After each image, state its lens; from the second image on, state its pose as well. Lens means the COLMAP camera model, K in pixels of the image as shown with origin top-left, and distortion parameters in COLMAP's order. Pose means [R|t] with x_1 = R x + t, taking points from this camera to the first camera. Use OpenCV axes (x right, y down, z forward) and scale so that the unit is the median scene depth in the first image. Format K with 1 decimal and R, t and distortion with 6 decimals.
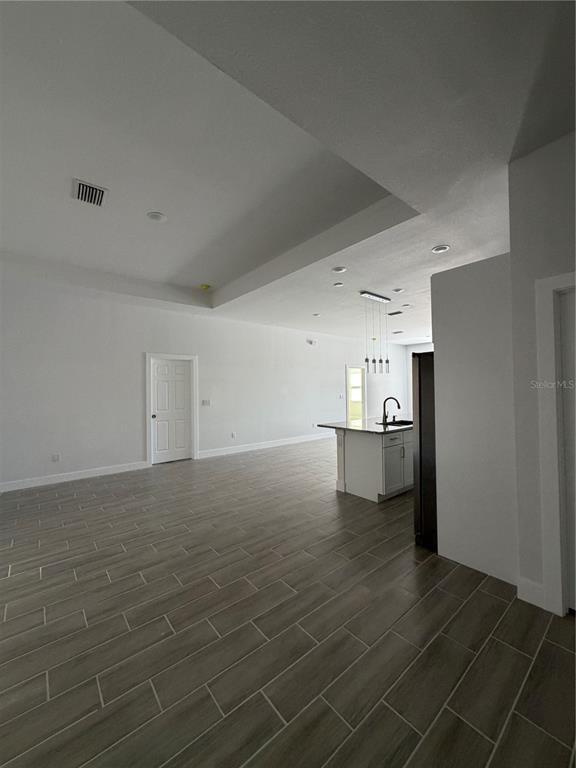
lens RADIAL K [[304.0, 0, 284.2], [0, 304.0, 381.4], [0, 0, 1]] dist [0.000308, 0.000218]
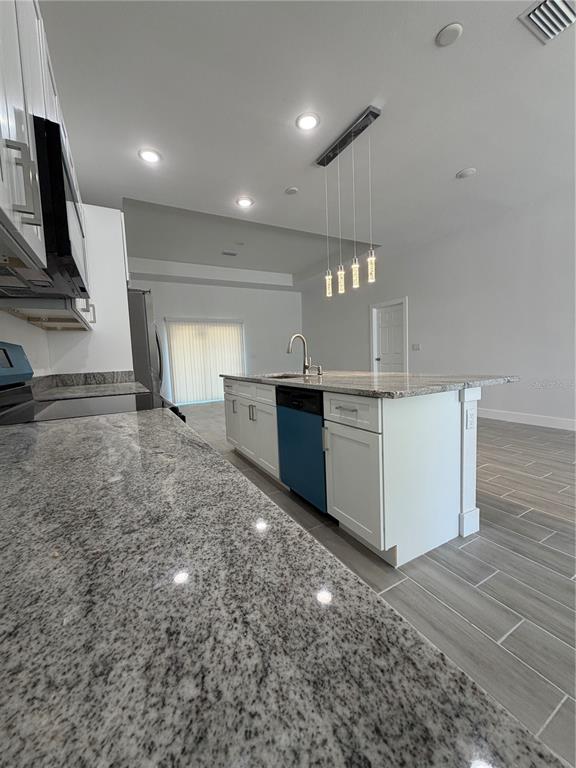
lens RADIAL K [[304.0, 0, 284.2], [0, 304.0, 381.4], [0, 0, 1]] dist [0.000308, 0.000218]
pose [[-0.184844, 0.096552, -0.978013, 1.430412], [0.060924, 0.994374, 0.086653, 0.140949], [0.980878, -0.043567, -0.189686, 1.599947]]
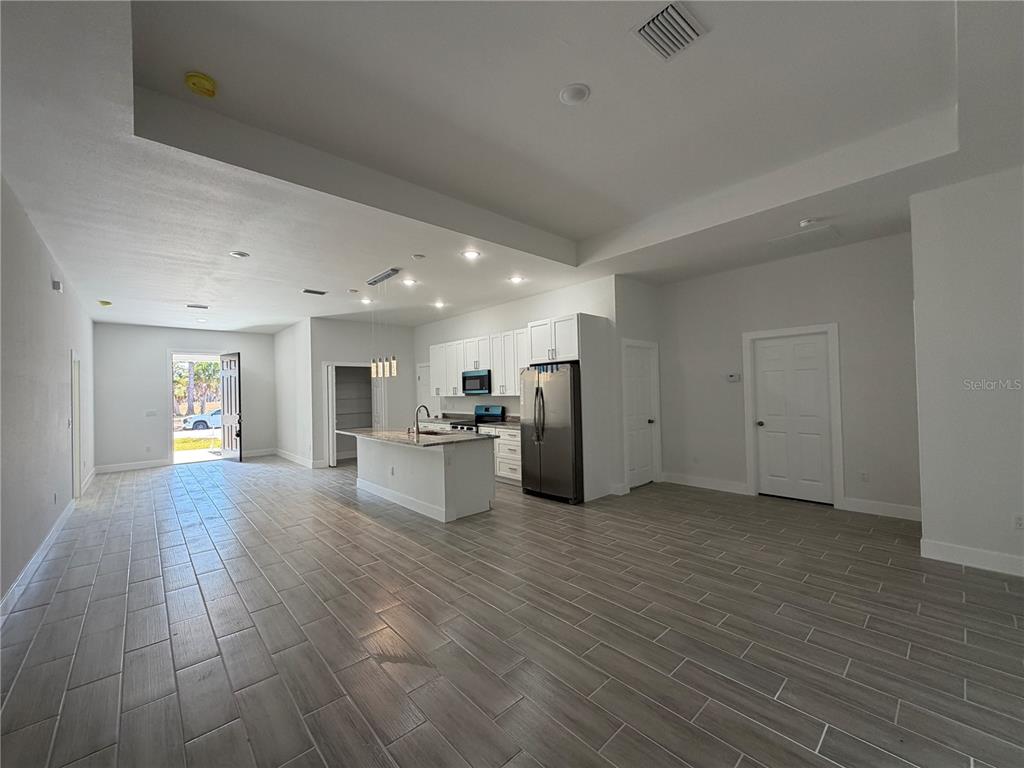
lens RADIAL K [[405.3, 0, 509.5], [0, 405.3, 388.5], [0, 0, 1]] dist [0.000308, 0.000218]
pose [[-0.047067, 0.022273, 0.998643, -1.210797], [0.000526, 0.999752, -0.022272, 0.046178], [-0.998892, -0.000523, -0.047067, 1.202206]]
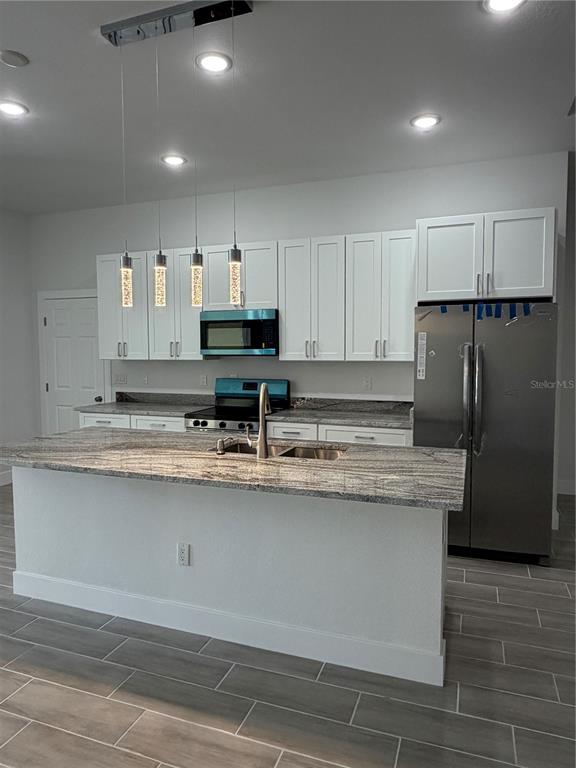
lens RADIAL K [[499.8, 0, 288.0], [0, 499.8, 384.0], [0, 0, 1]] dist [-0.005095, -0.001148]
pose [[-0.505782, -0.042811, 0.861599, -0.244637], [-0.012215, 0.999023, 0.042468, 0.043529], [-0.862575, 0.010955, -0.505811, 1.878620]]
